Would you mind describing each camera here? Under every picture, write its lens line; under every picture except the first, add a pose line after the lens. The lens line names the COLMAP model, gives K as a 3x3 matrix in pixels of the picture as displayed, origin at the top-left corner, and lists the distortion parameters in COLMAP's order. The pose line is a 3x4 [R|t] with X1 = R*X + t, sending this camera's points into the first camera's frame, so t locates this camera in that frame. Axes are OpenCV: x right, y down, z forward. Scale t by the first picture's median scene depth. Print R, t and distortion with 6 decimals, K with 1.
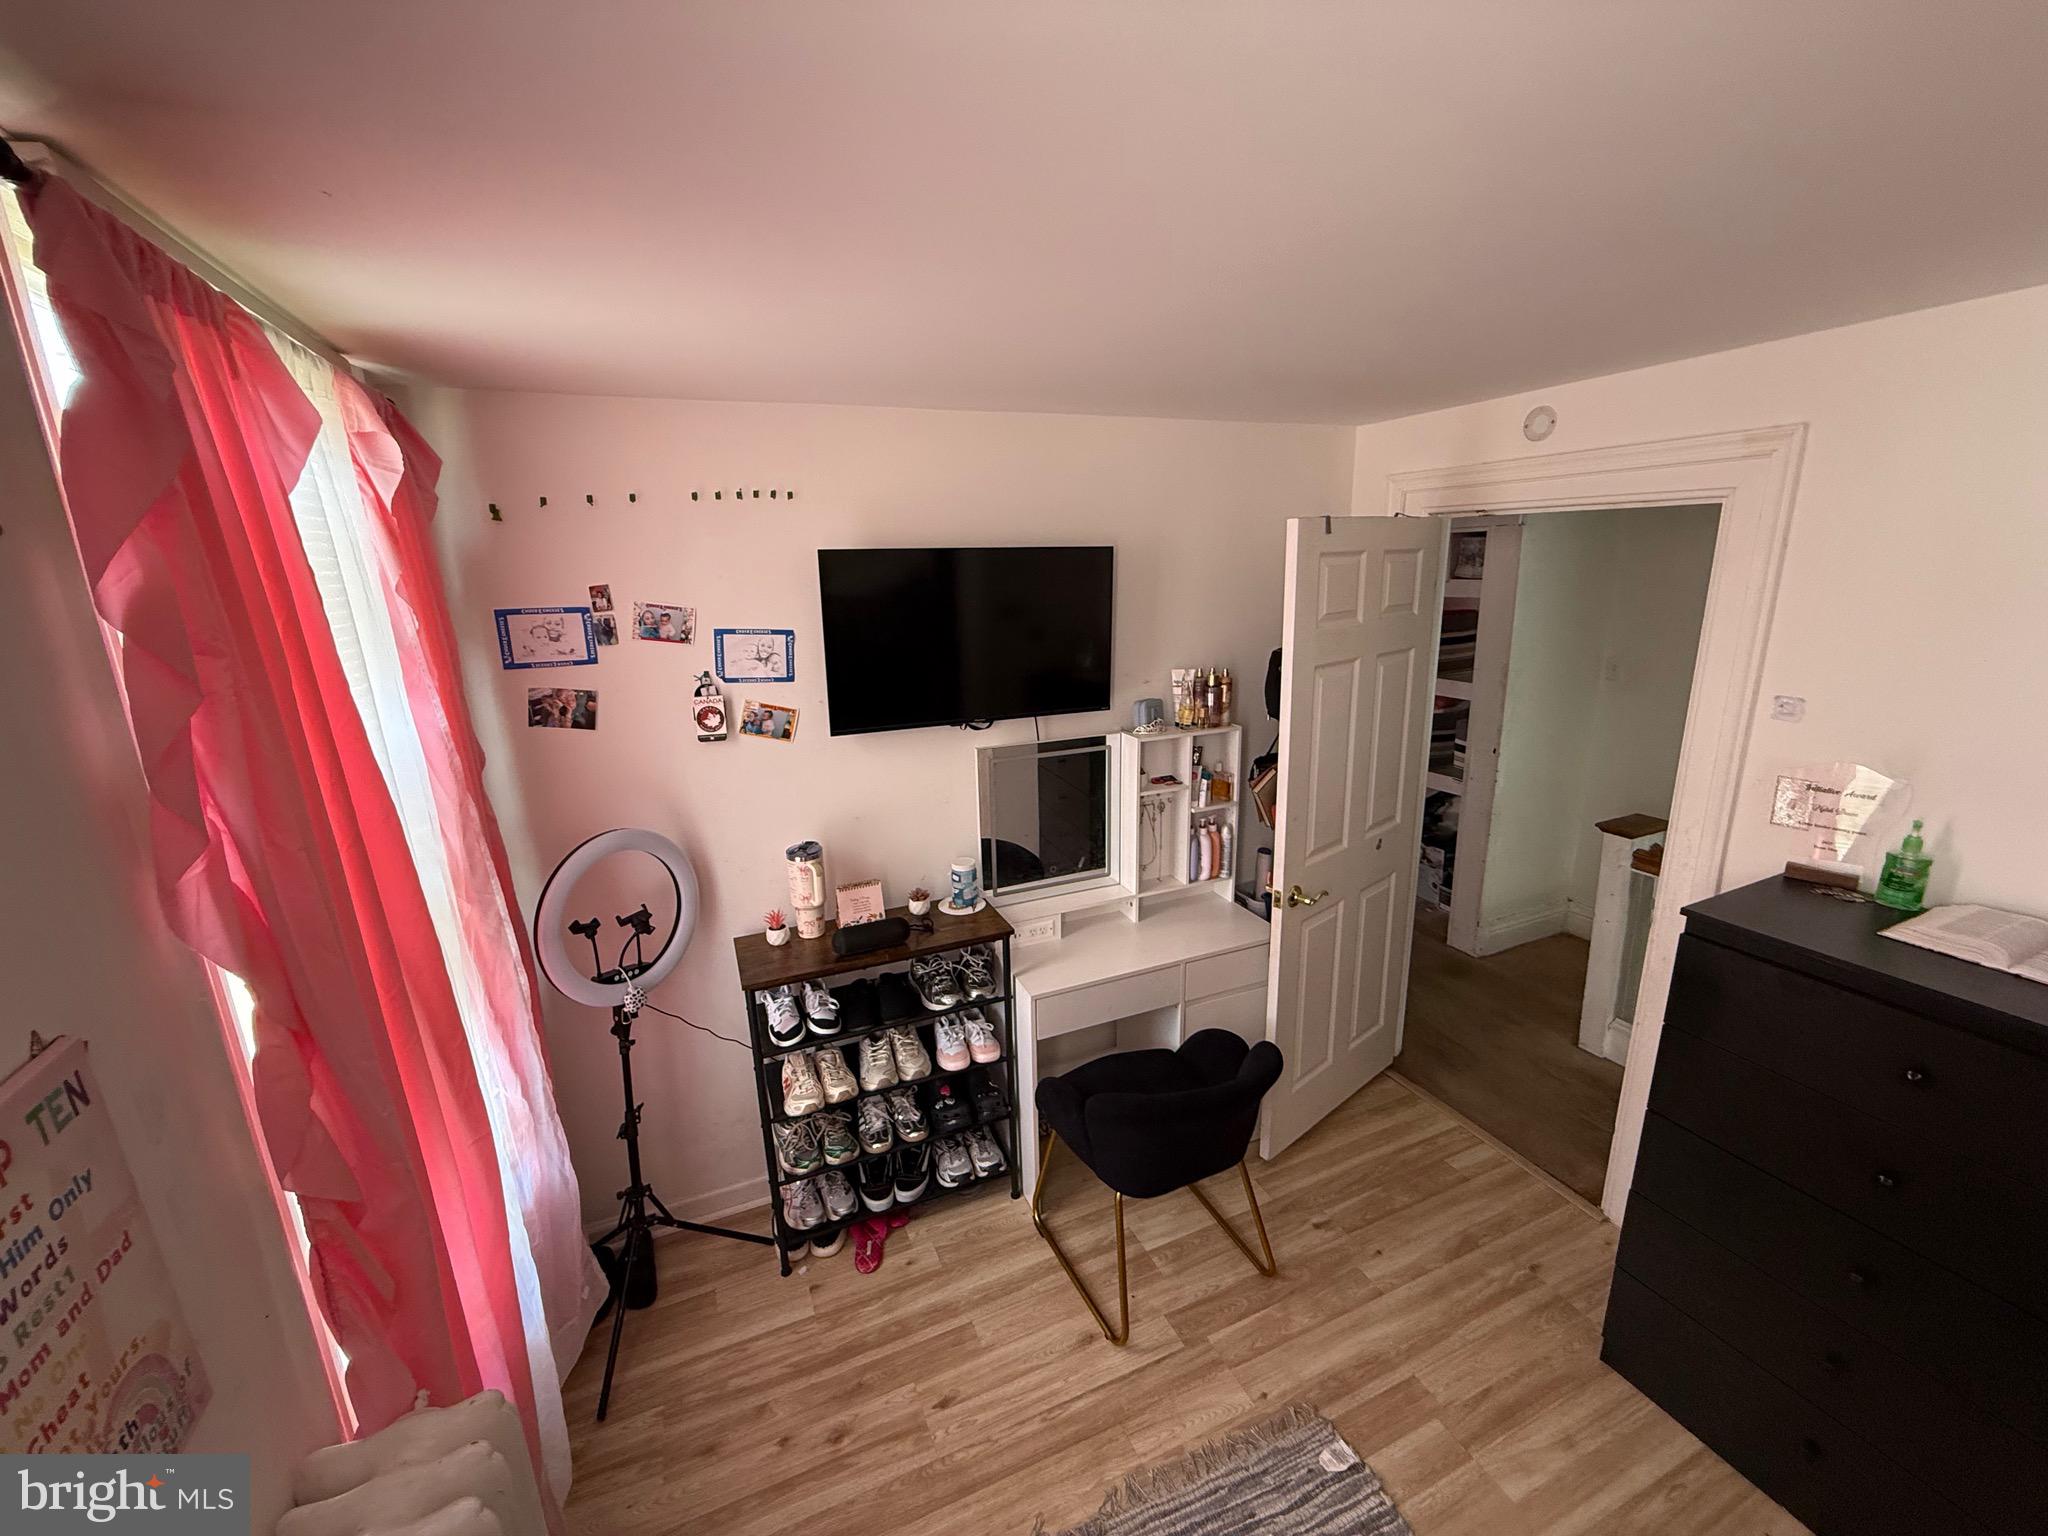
lens RADIAL K [[820.1, 0, 1020.4], [0, 820.1, 765.3], [0, 0, 1]] dist [-0.001148, 0.000535]
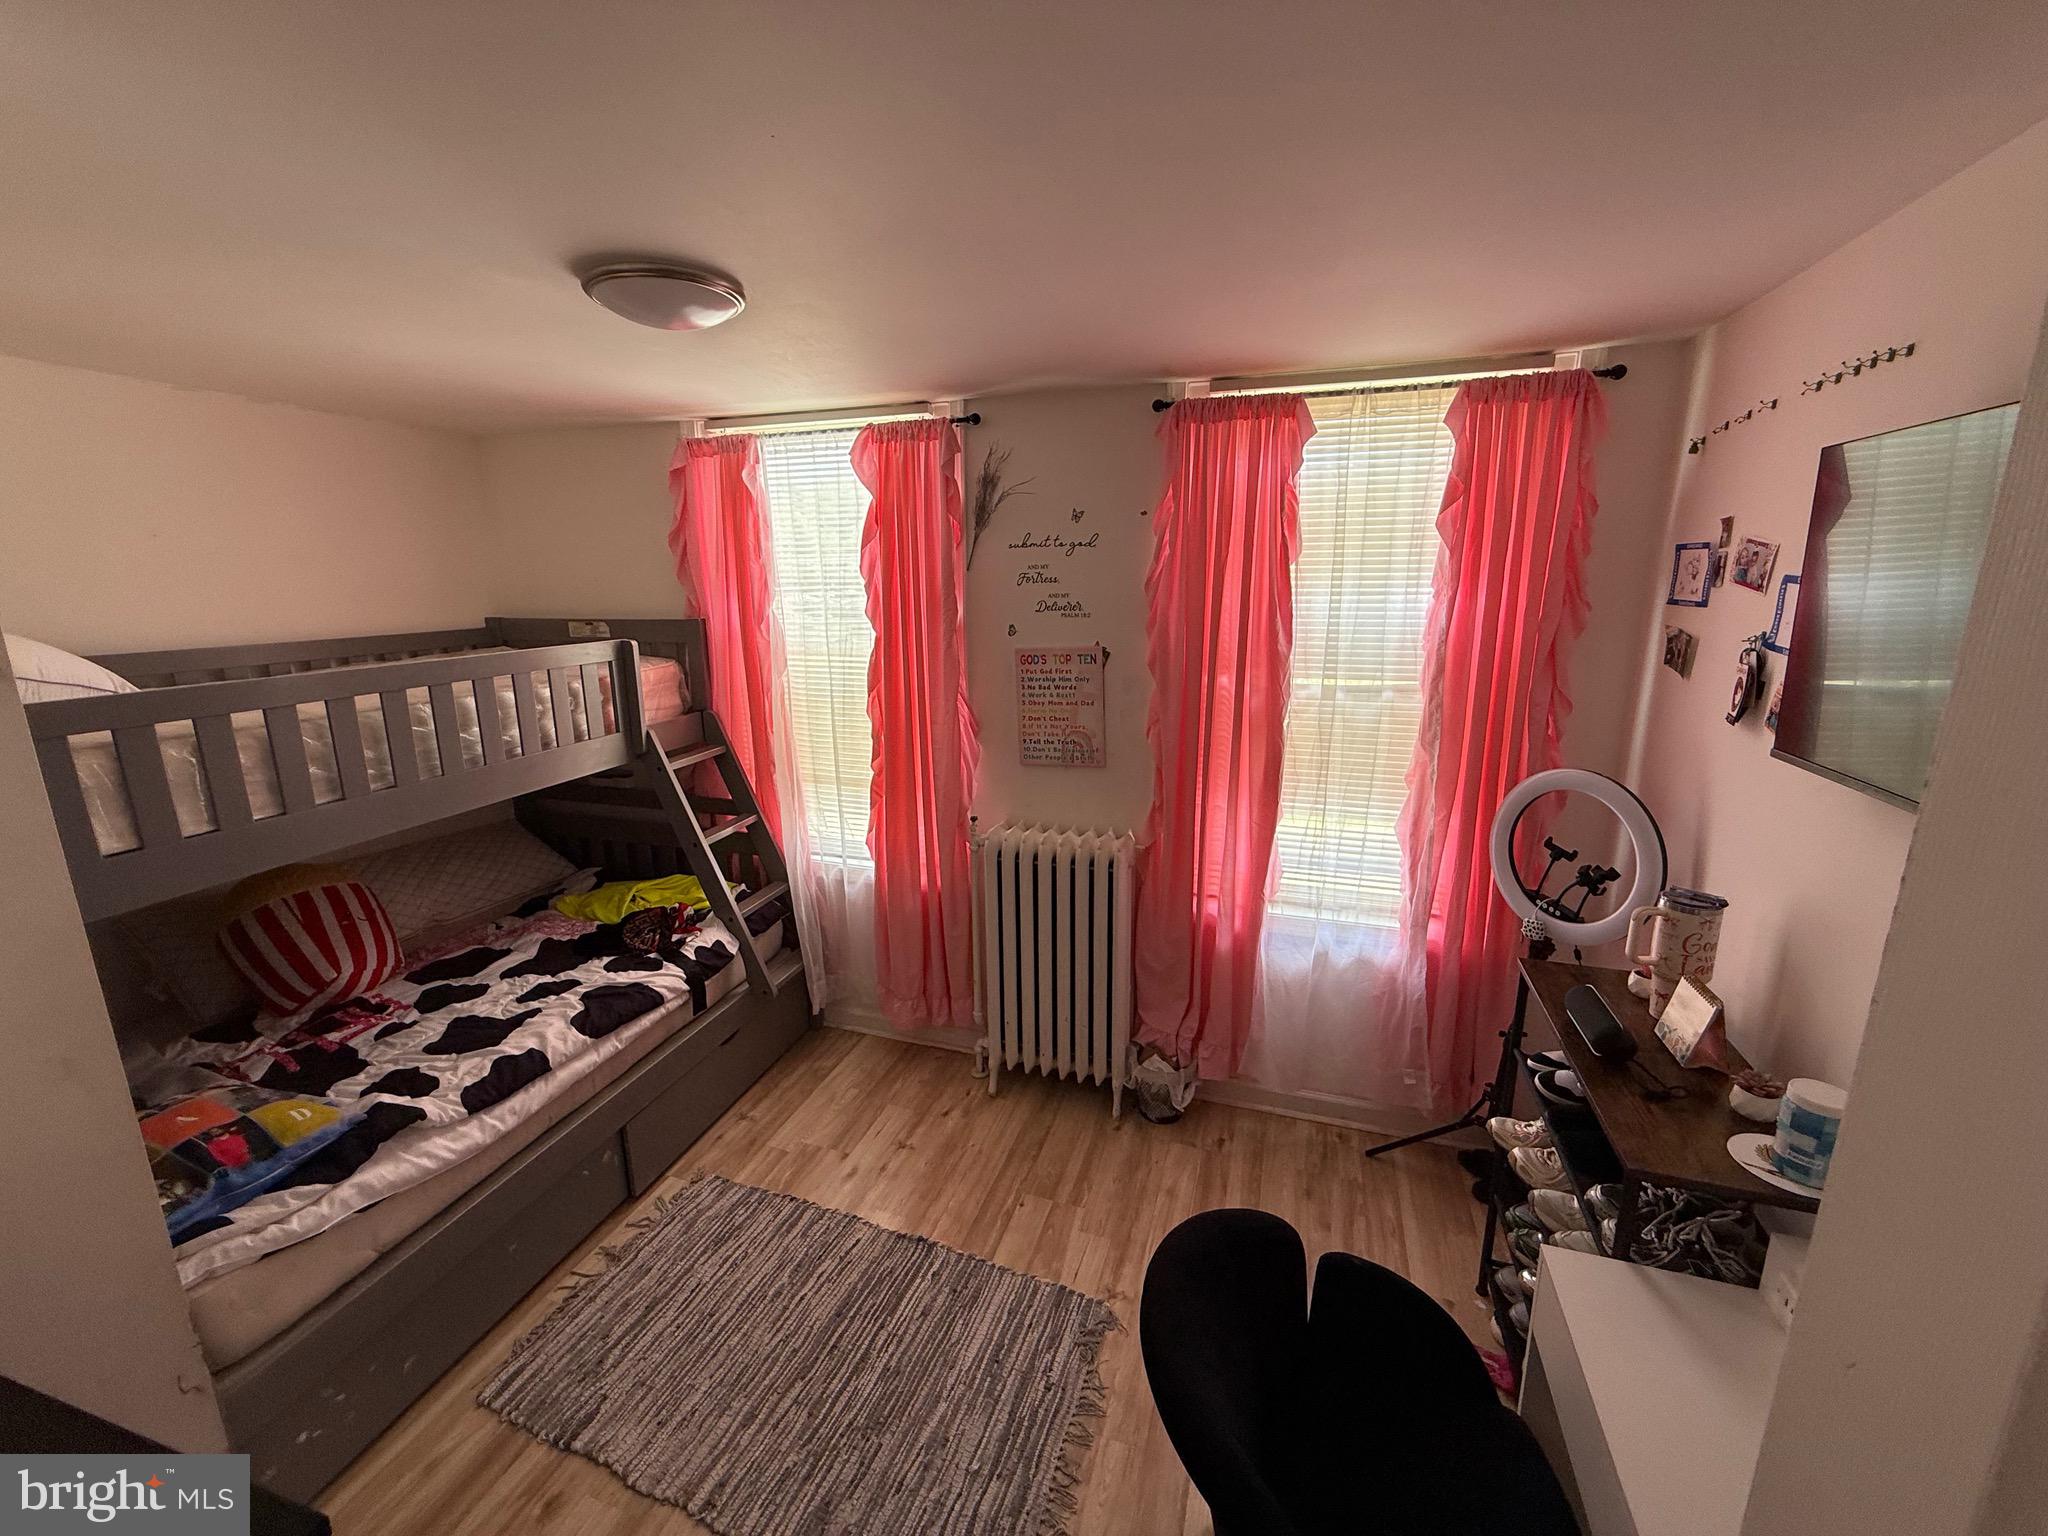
lens RADIAL K [[820.1, 0, 1017.4], [0, 820.1, 758.5], [0, 0, 1]] dist [-0.001148, 0.000535]
pose [[-0.665676, 0.186549, -0.722547, 0.668223], [-0.151561, 0.914272, 0.375681, -0.198150], [0.730688, 0.359592, -0.580335, 1.043757]]
